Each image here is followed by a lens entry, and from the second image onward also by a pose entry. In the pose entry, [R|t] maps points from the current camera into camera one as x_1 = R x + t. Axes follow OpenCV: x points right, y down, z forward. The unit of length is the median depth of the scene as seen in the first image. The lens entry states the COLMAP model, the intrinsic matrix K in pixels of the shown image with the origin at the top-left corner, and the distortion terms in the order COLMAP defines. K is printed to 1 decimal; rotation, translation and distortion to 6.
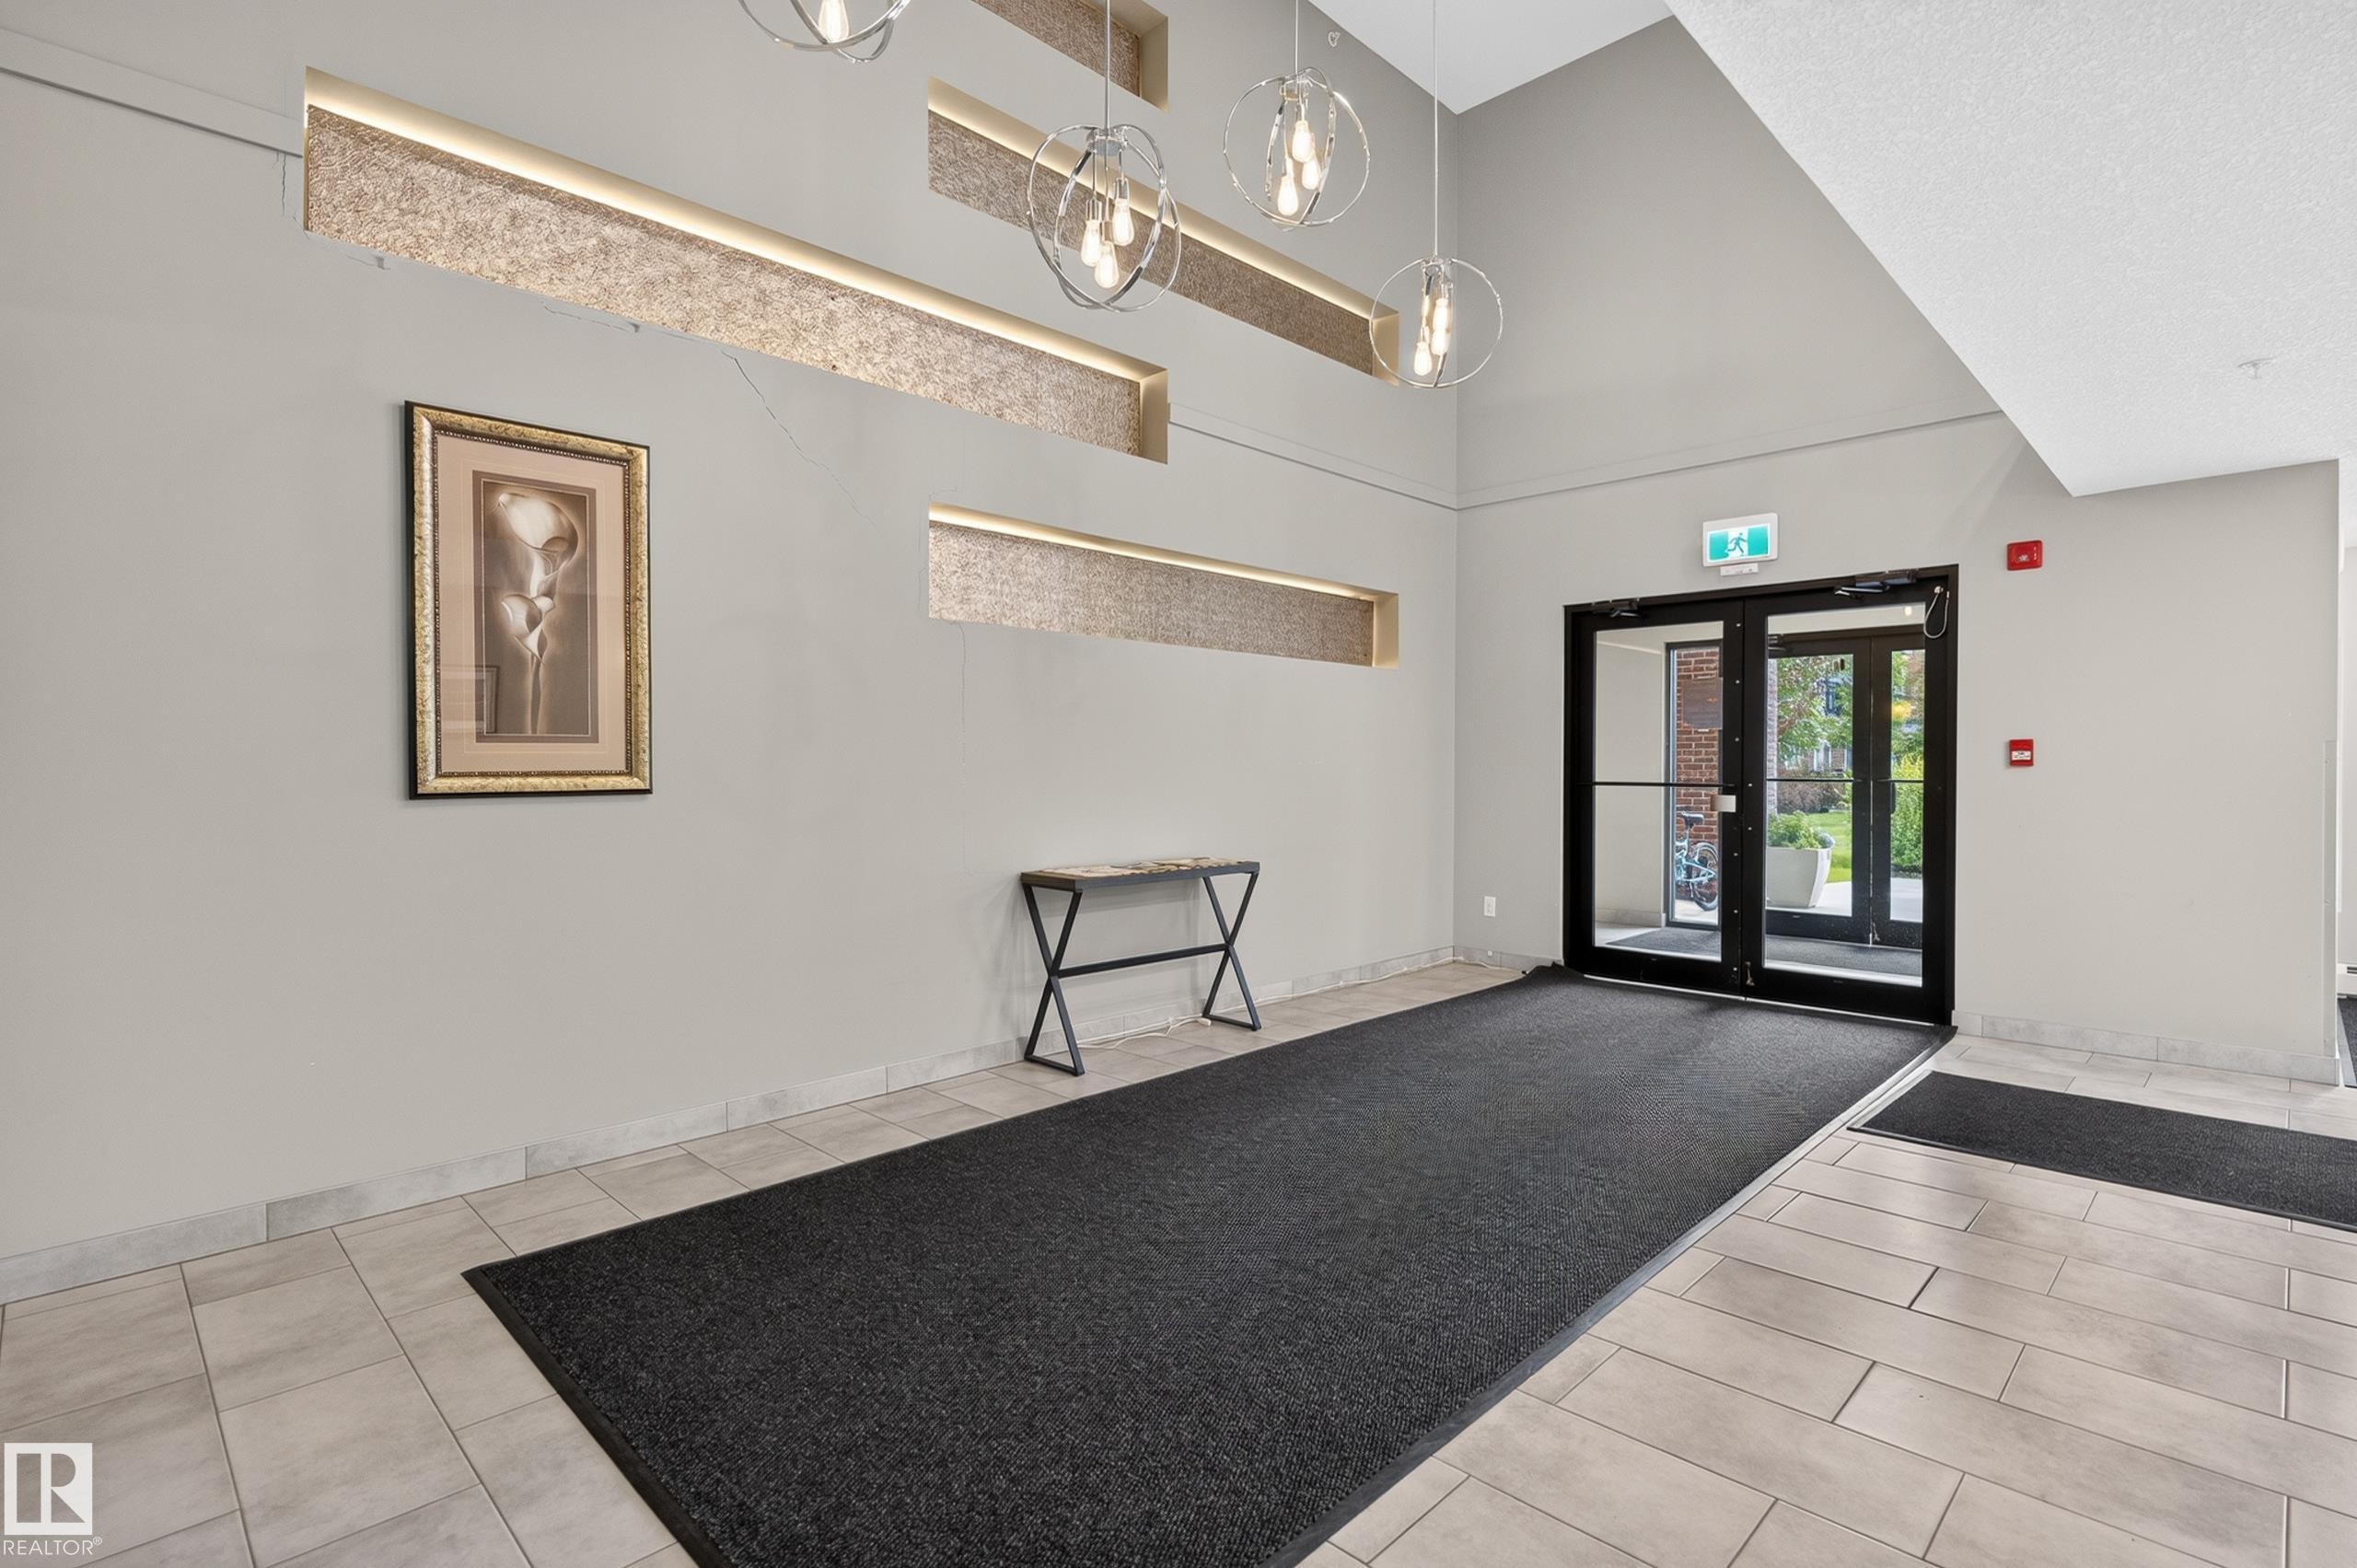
lens RADIAL K [[1117.6, 0, 1178.5], [0, 1117.6, 784.0], [0, 0, 1]] dist [-0.003424, -0.000969]
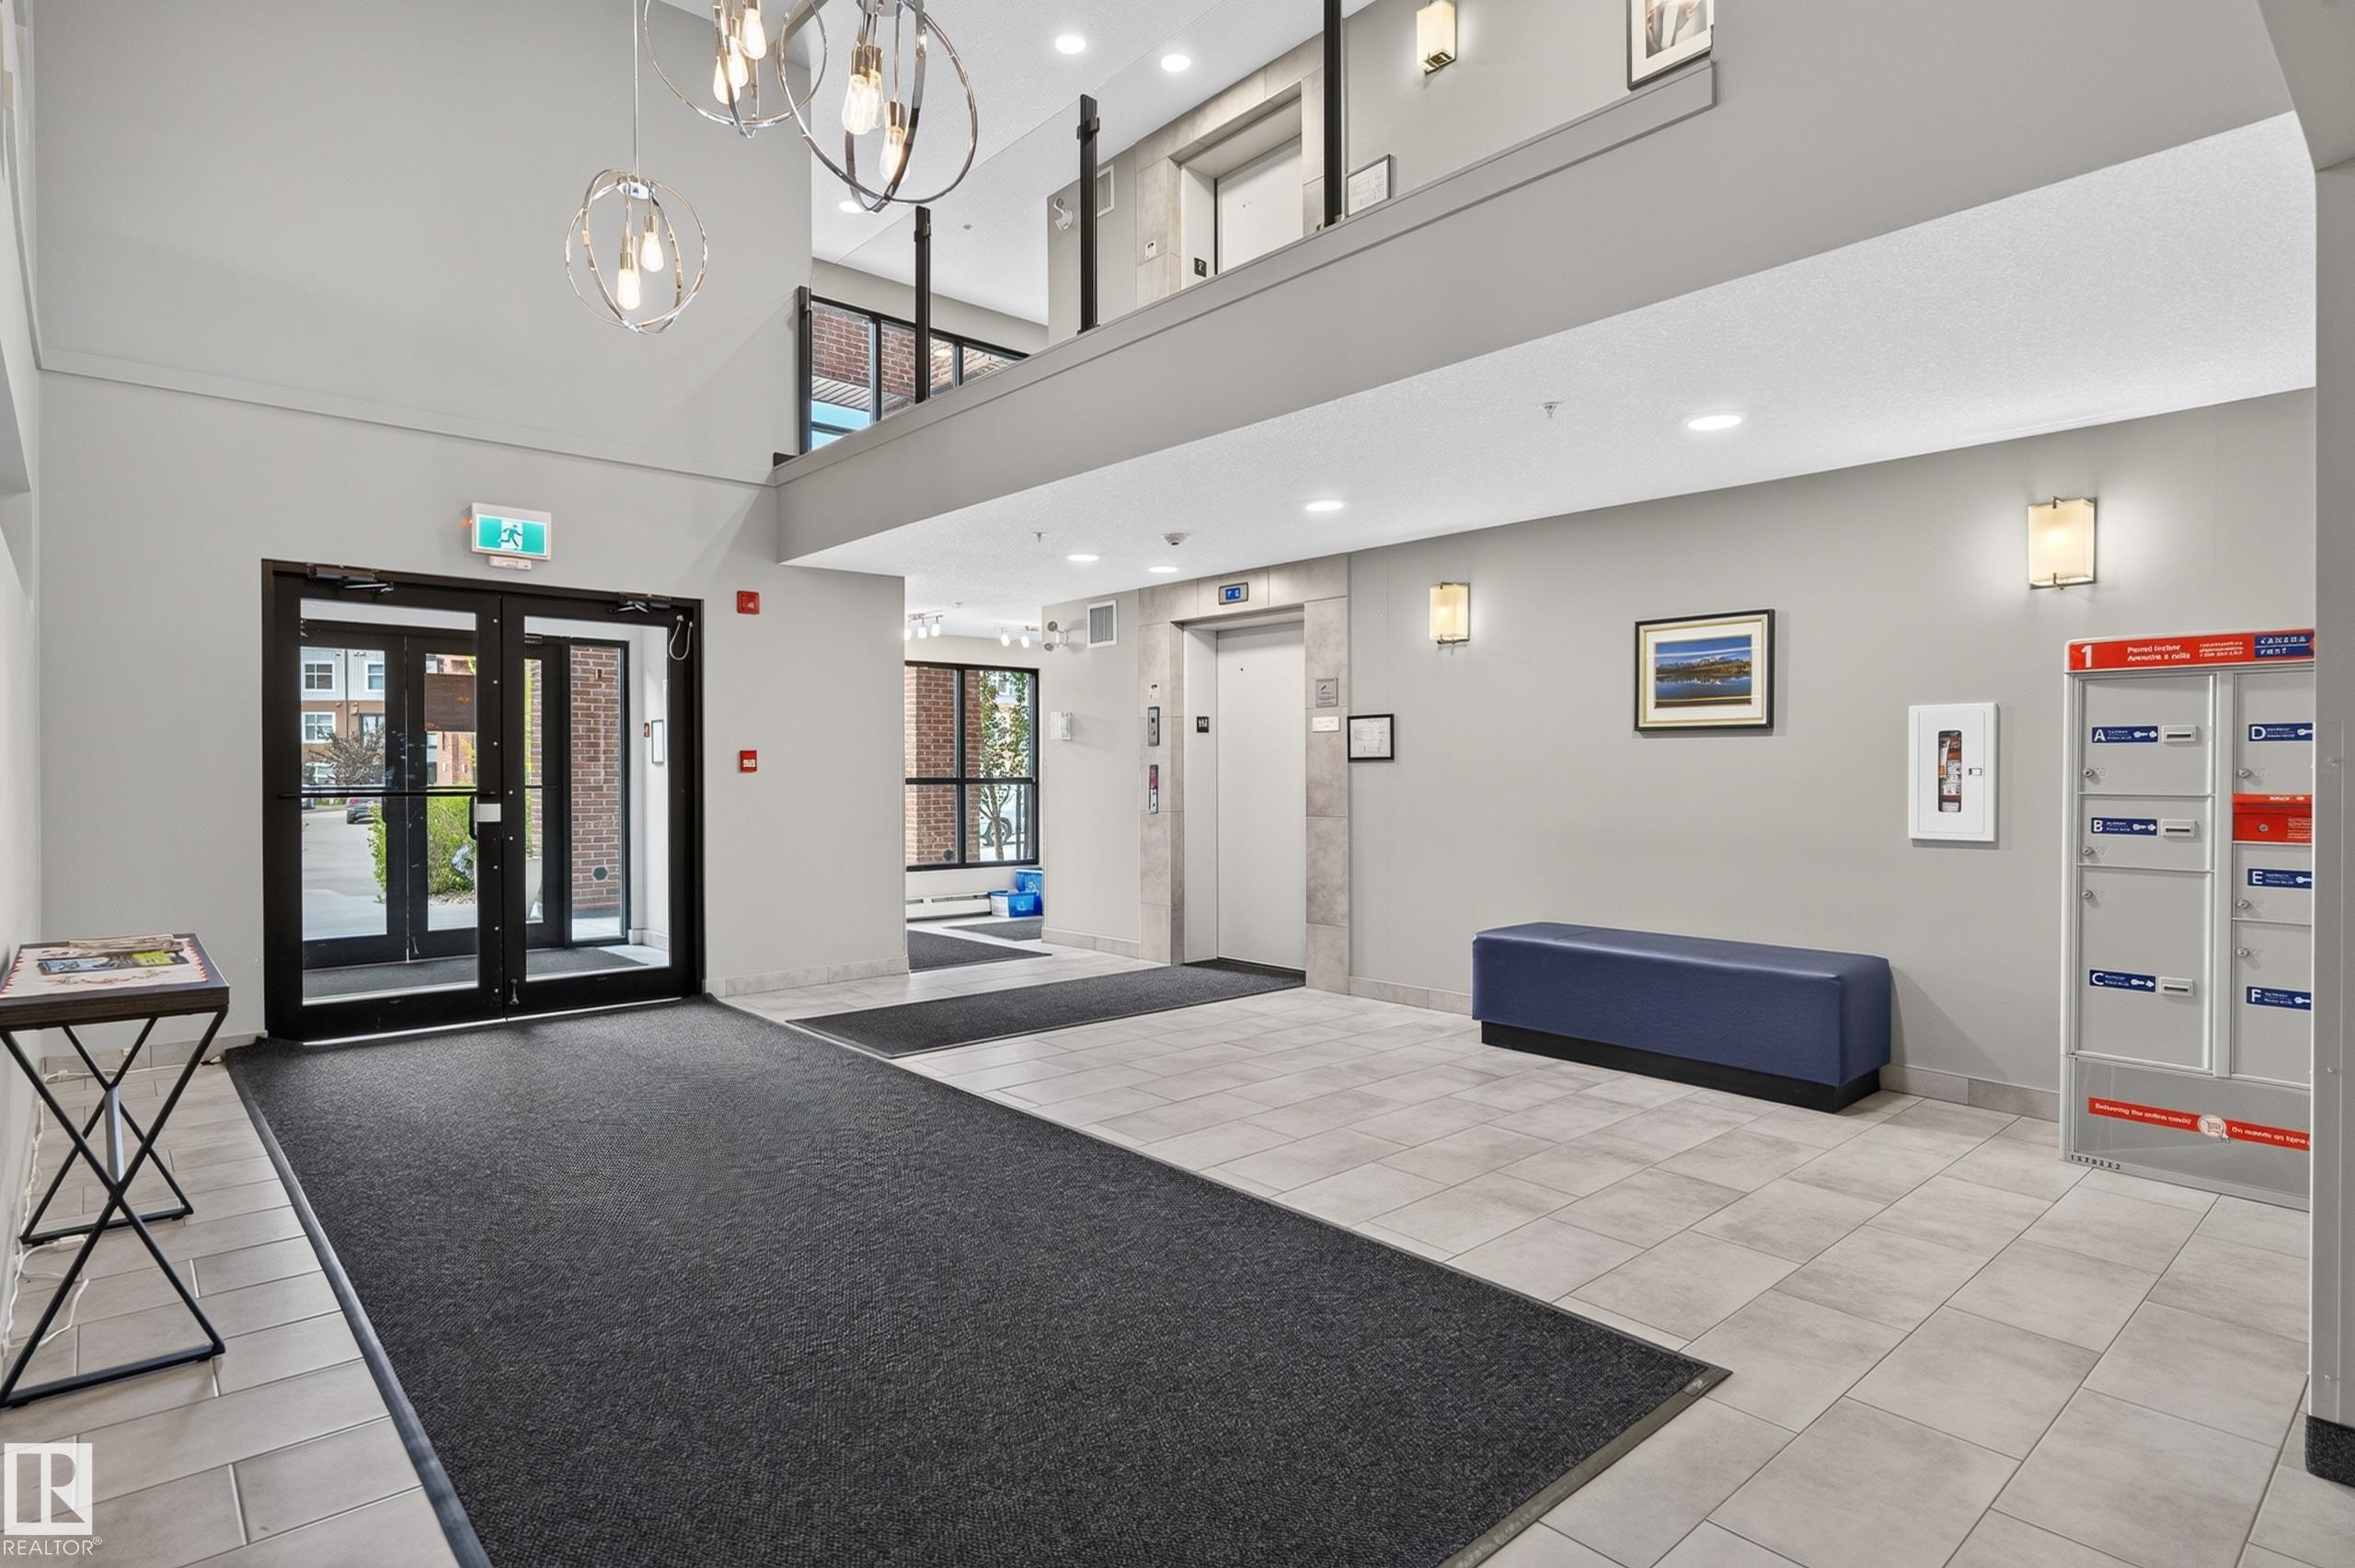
lens RADIAL K [[1206.0, 0, 1177.5], [0, 1206.0, 784.0], [0, 0, 1]] dist [-0.002521, 0.000042]
pose [[0.056316, -0.010609, 0.998357, -0.484480], [0.017924, 0.999793, 0.009613, -0.005813], [-0.998252, 0.017353, 0.056495, 0.388489]]
